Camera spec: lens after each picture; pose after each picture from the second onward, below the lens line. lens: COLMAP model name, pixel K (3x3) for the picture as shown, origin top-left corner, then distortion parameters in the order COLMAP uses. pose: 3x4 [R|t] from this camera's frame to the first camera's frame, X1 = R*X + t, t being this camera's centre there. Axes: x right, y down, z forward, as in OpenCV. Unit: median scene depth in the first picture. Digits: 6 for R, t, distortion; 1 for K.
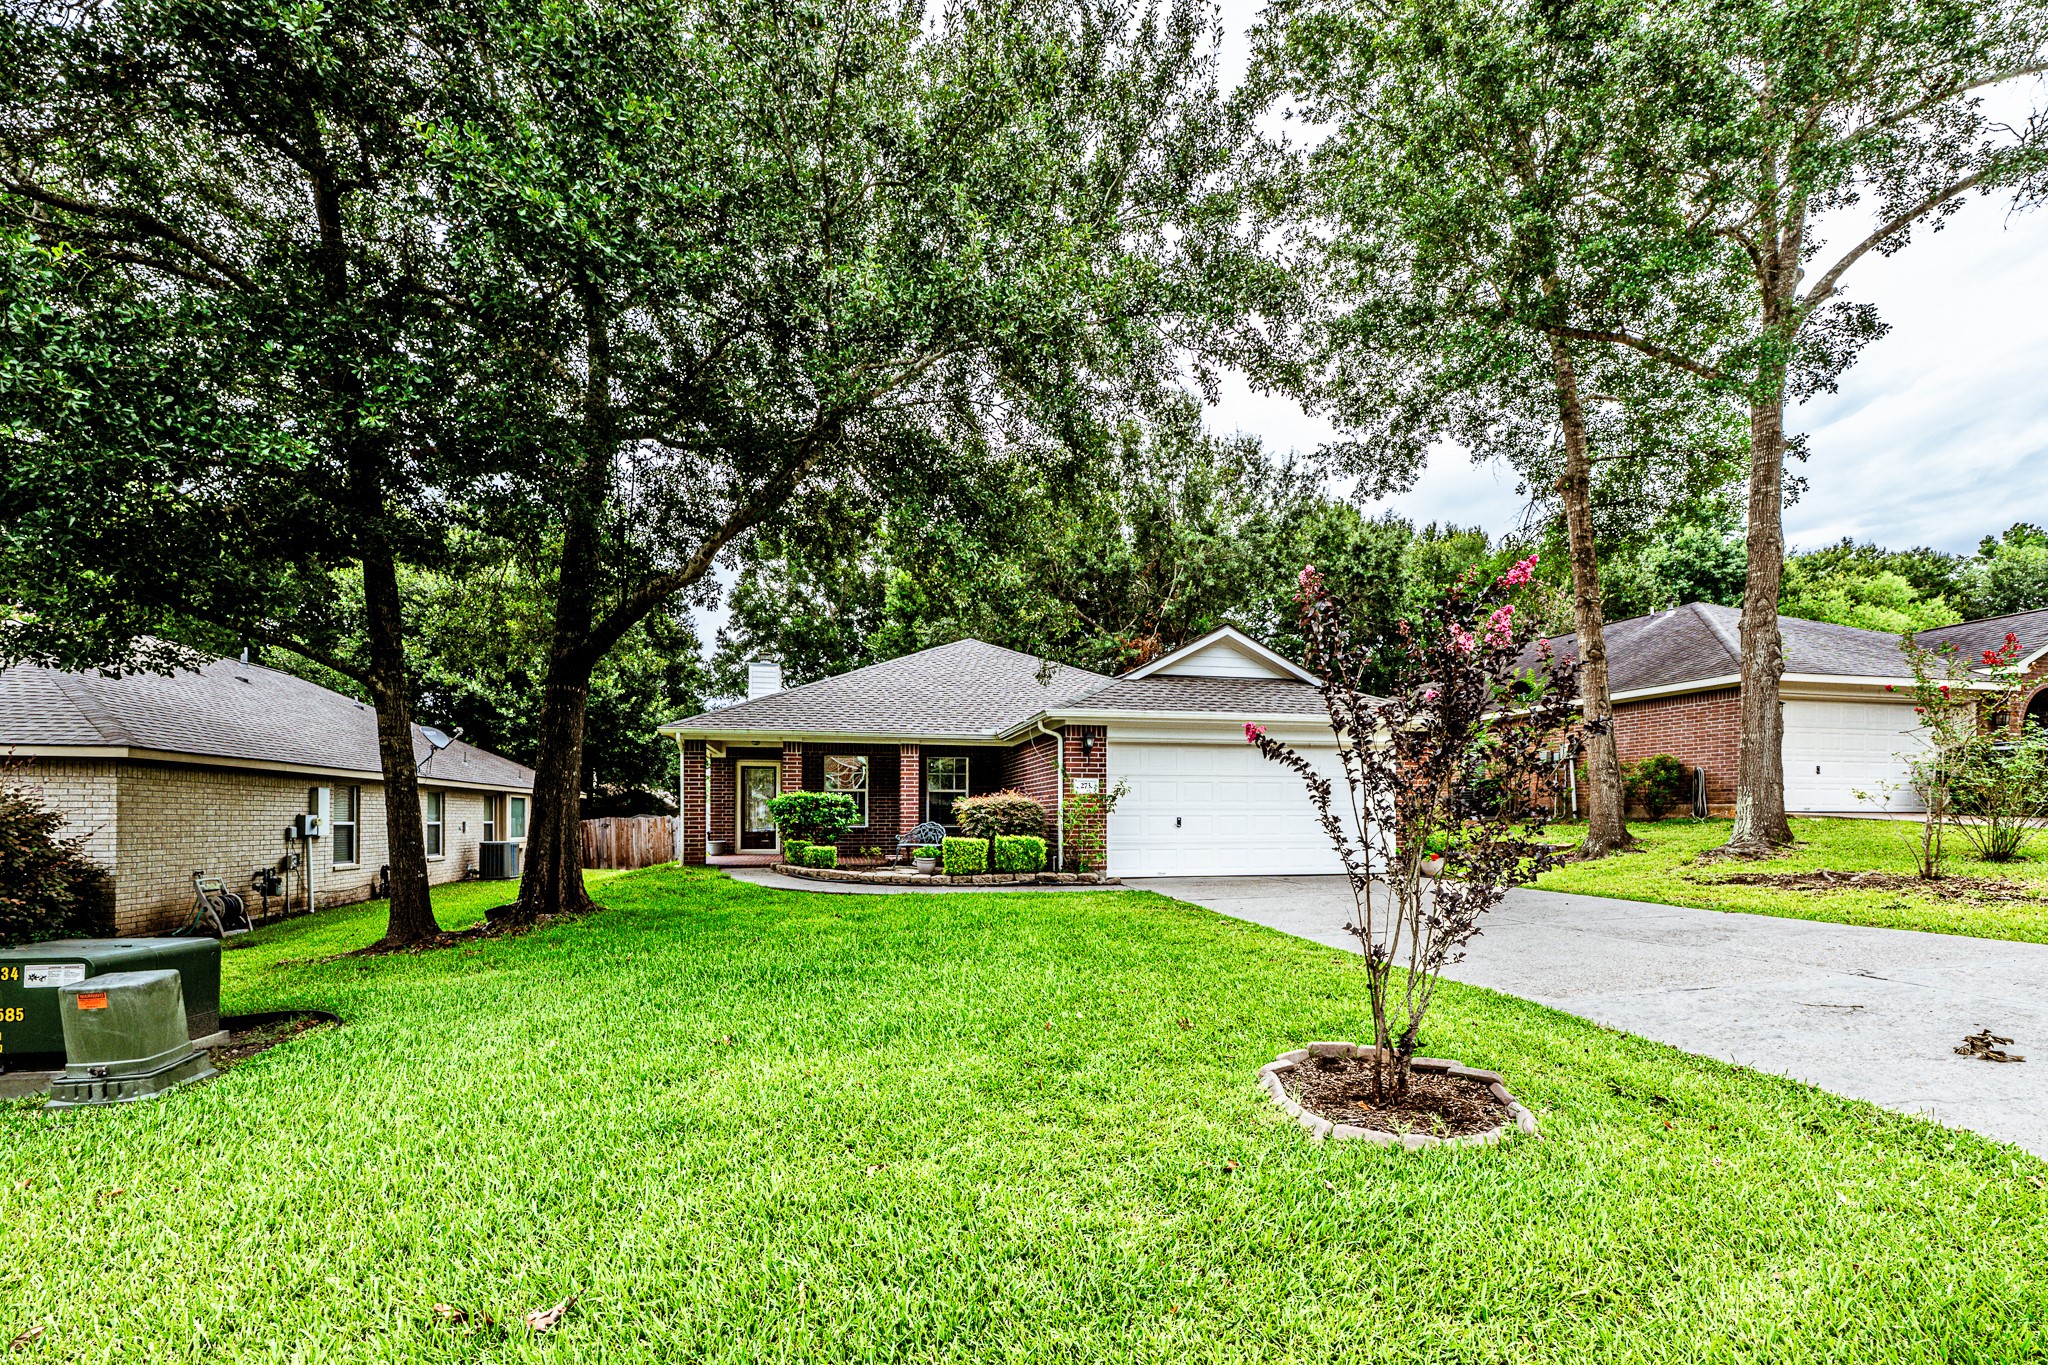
lens RADIAL K [[858.4, 0, 995.8], [0, 858.4, 772.8], [0, 0, 1]] dist [-0.000535, 0.000054]
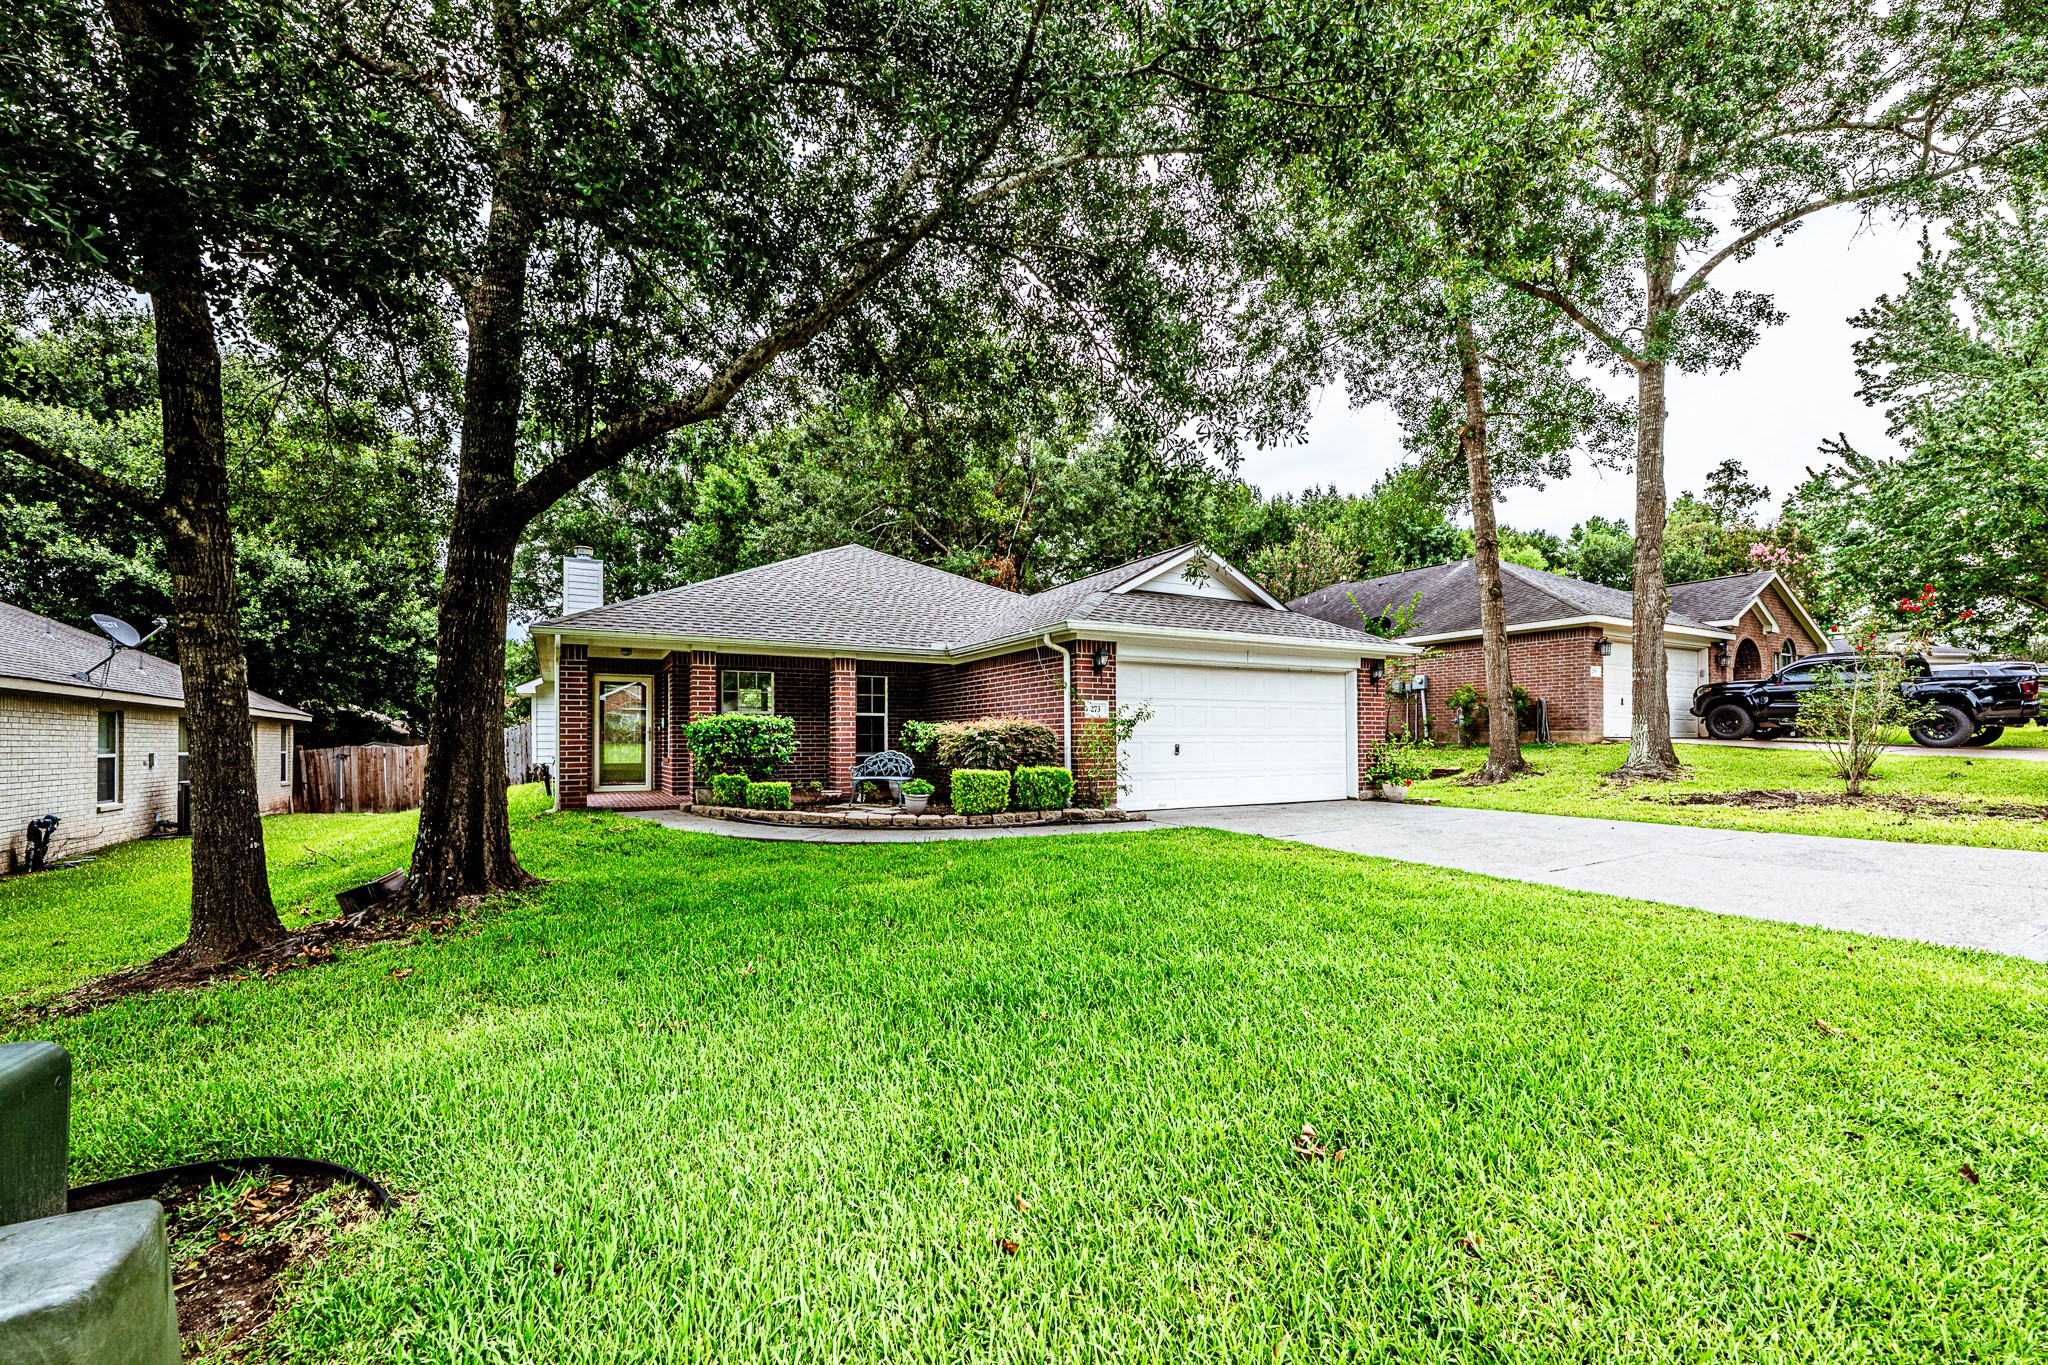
lens RADIAL K [[858.4, 0, 1025.4], [0, 858.4, 693.8], [0, 0, 1]] dist [-0.000535, 0.000054]
pose [[0.954363, 0.014363, 0.298304, -0.220134], [-0.012528, 0.999889, -0.008063, 0.007239], [-0.298386, 0.003958, 0.954437, 0.170260]]
